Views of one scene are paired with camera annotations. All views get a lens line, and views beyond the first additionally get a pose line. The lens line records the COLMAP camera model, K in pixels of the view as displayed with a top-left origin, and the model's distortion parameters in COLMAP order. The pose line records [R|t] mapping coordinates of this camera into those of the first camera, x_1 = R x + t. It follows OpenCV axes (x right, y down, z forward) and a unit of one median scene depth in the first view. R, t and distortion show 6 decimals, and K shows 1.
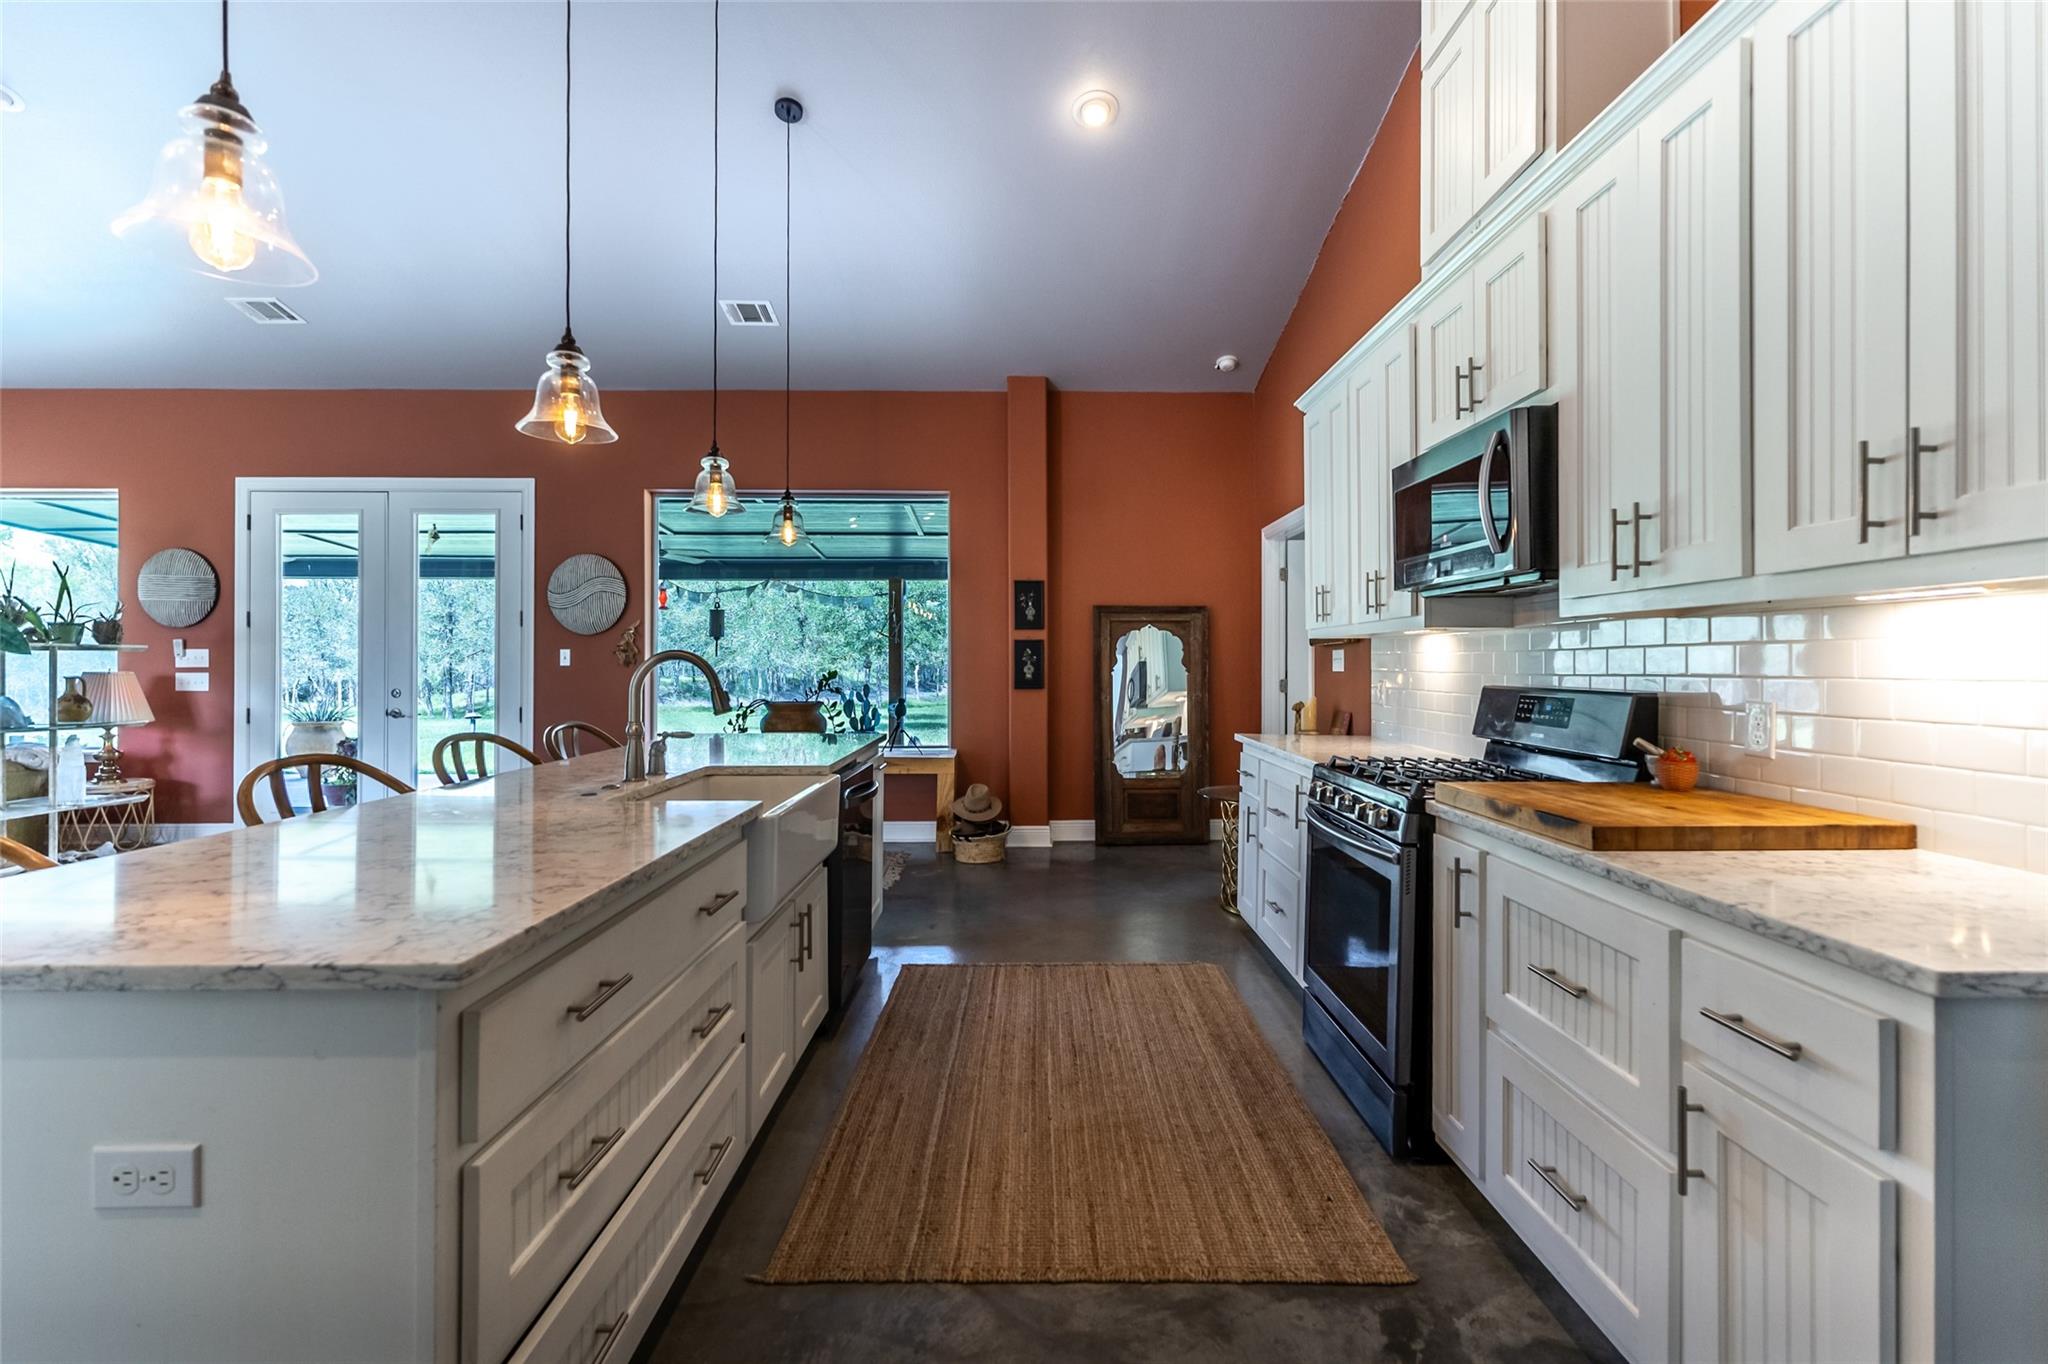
lens RADIAL K [[928.1, 0, 1039.9], [0, 928.1, 663.4], [0, 0, 1]] dist [-0.004567, -0.001169]
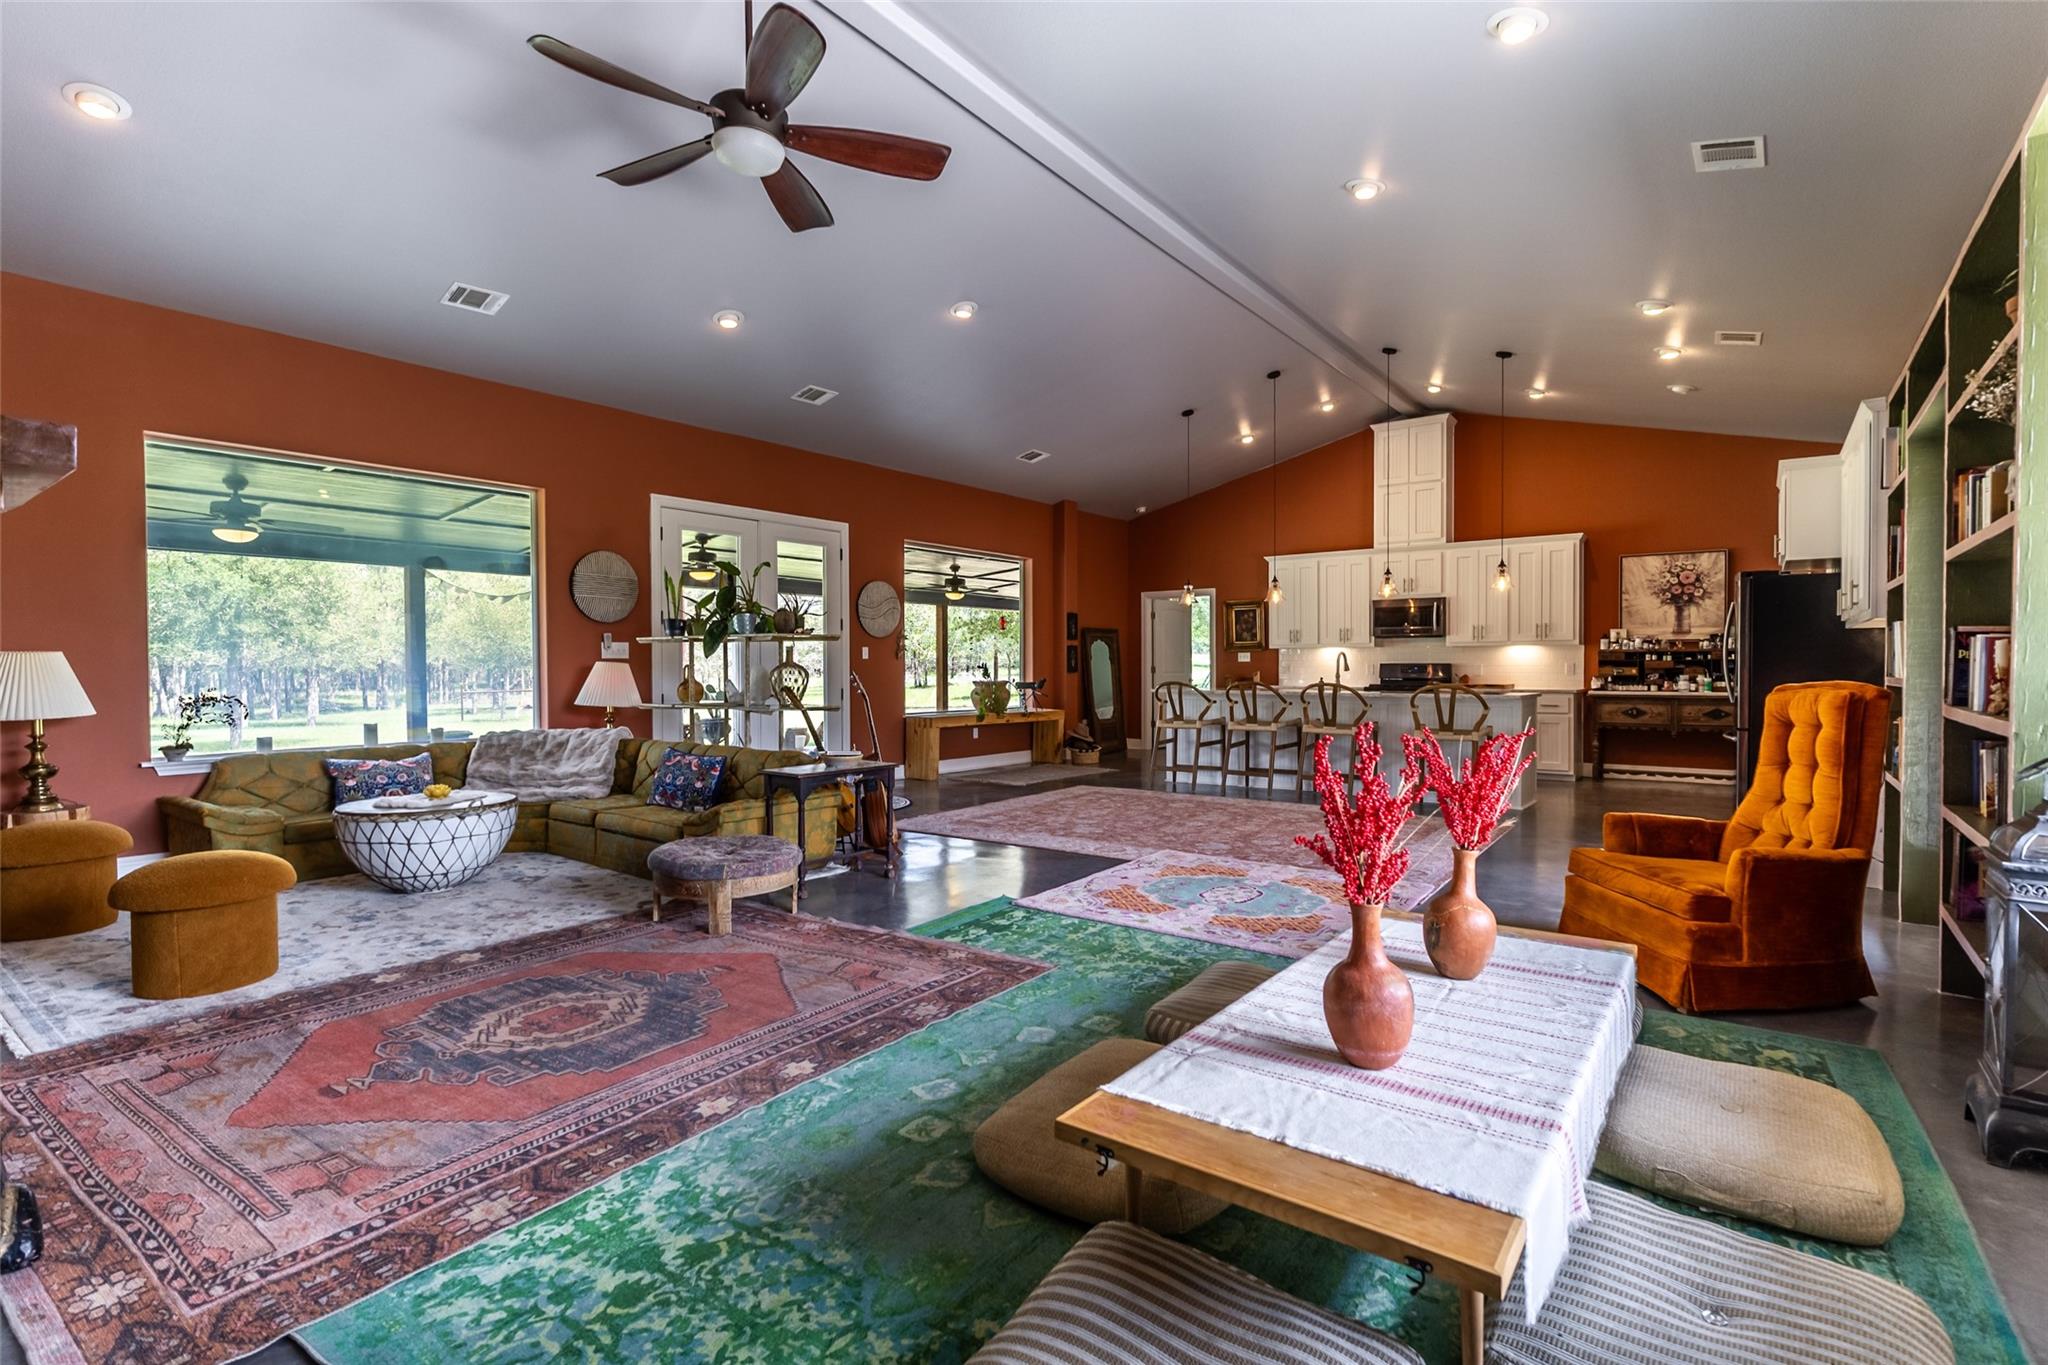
lens RADIAL K [[928.1, 0, 1020.8], [0, 928.1, 685.2], [0, 0, 1]] dist [-0.004567, -0.001169]
pose [[0.627988, -0.020063, 0.777965, -1.460595], [-0.000012, 0.999667, 0.025791, 0.005842], [-0.778223, -0.016206, 0.627779, -0.078815]]
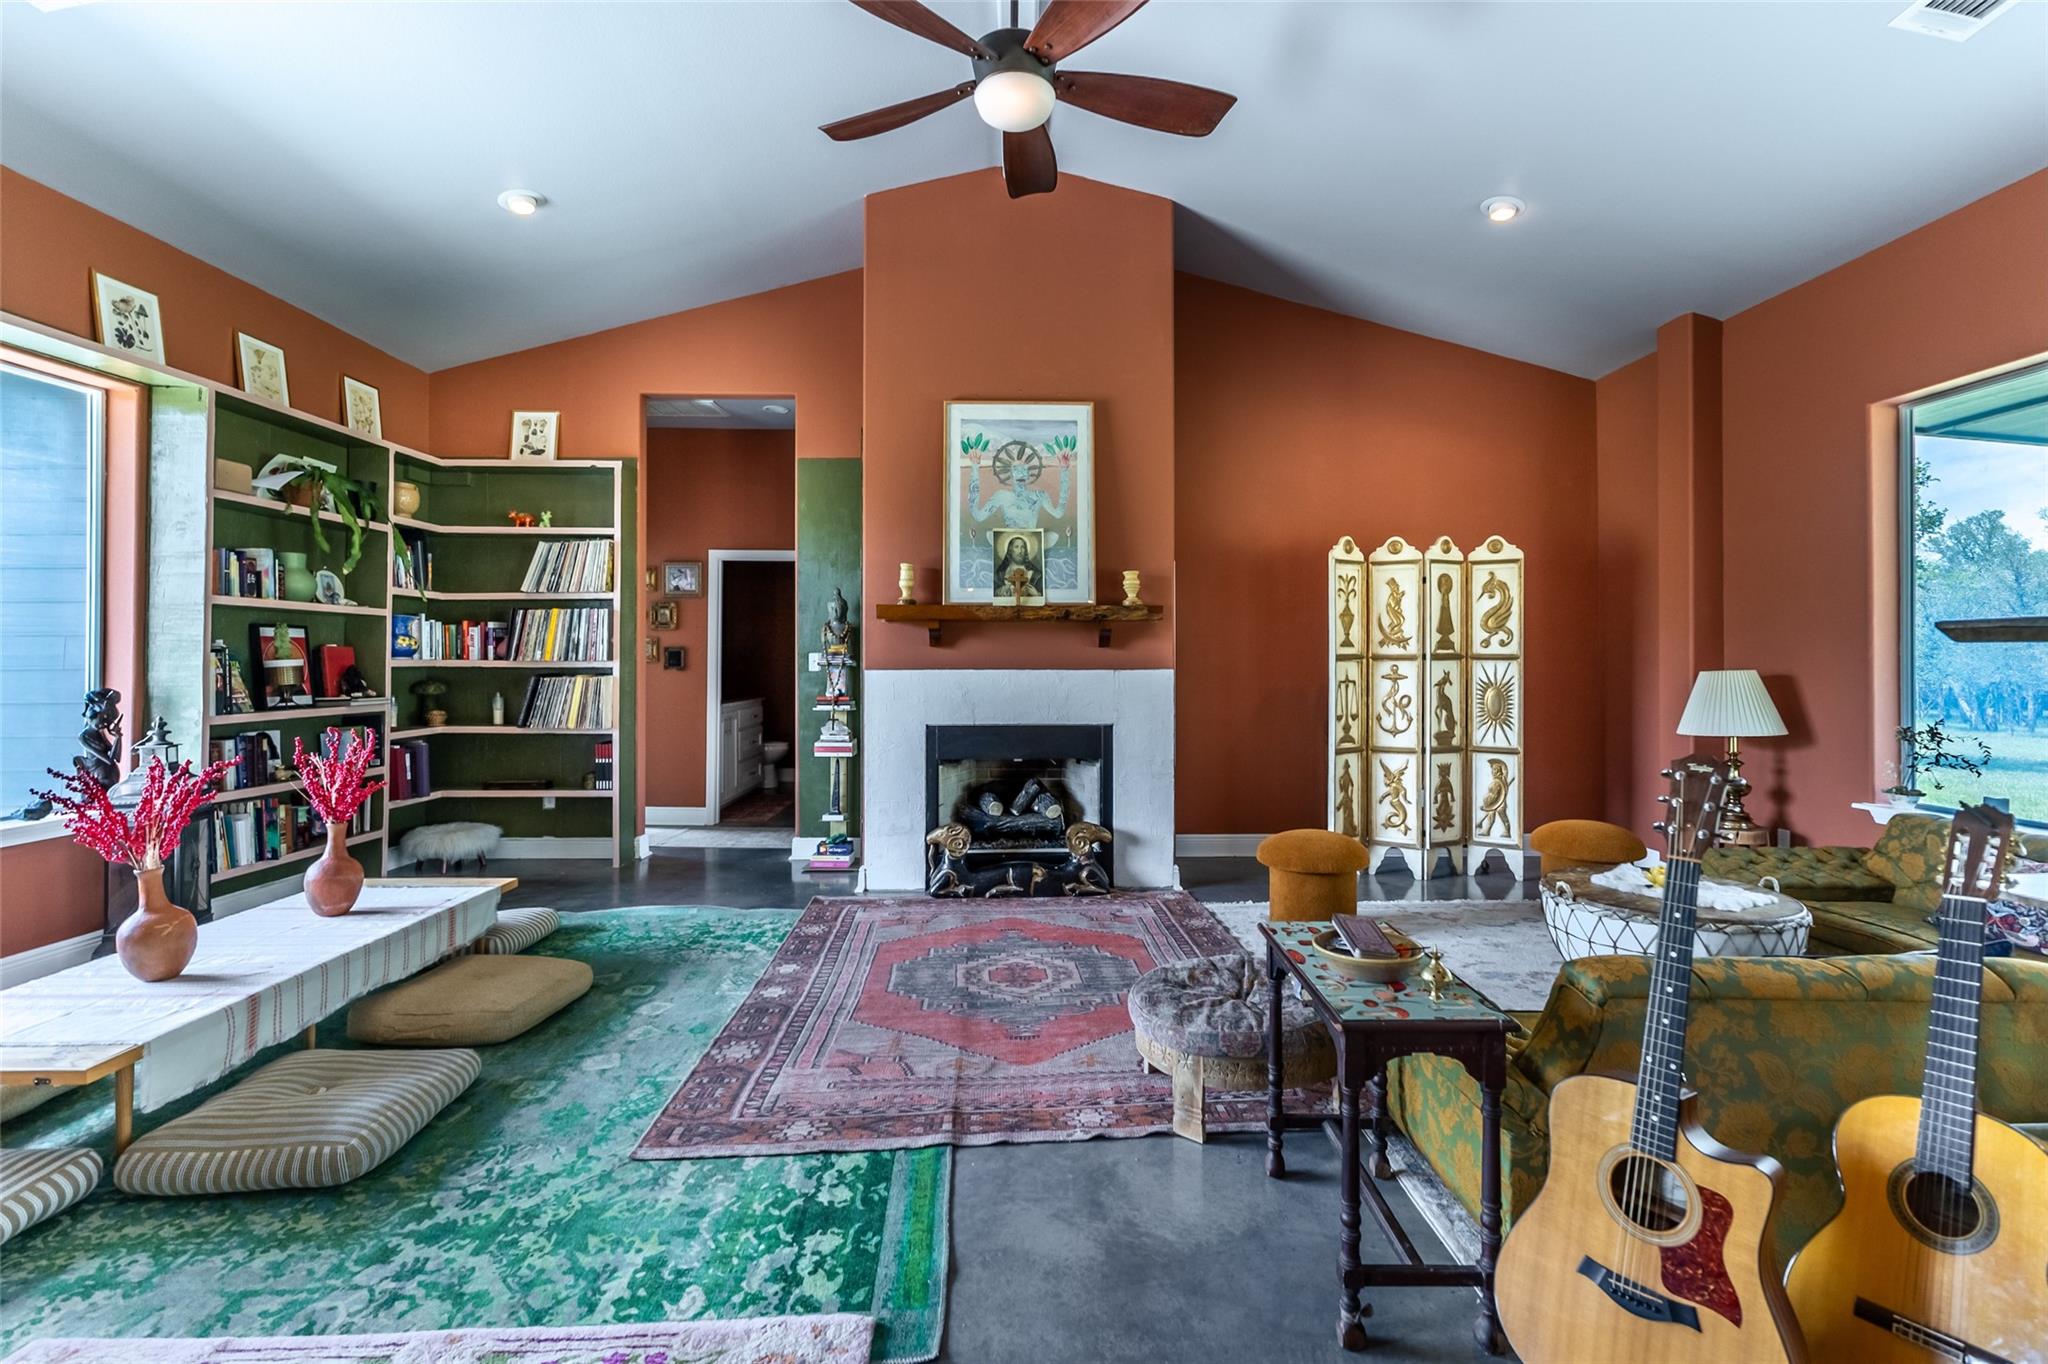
lens RADIAL K [[928.1, 0, 1004.9], [0, 928.1, 654.4], [0, 0, 1]] dist [-0.004567, -0.001169]
pose [[-0.015148, -0.007903, -0.999854, -0.656401], [0.001291, 0.999968, -0.007923, -0.008653], [0.999884, -0.001411, -0.015138, 0.400250]]
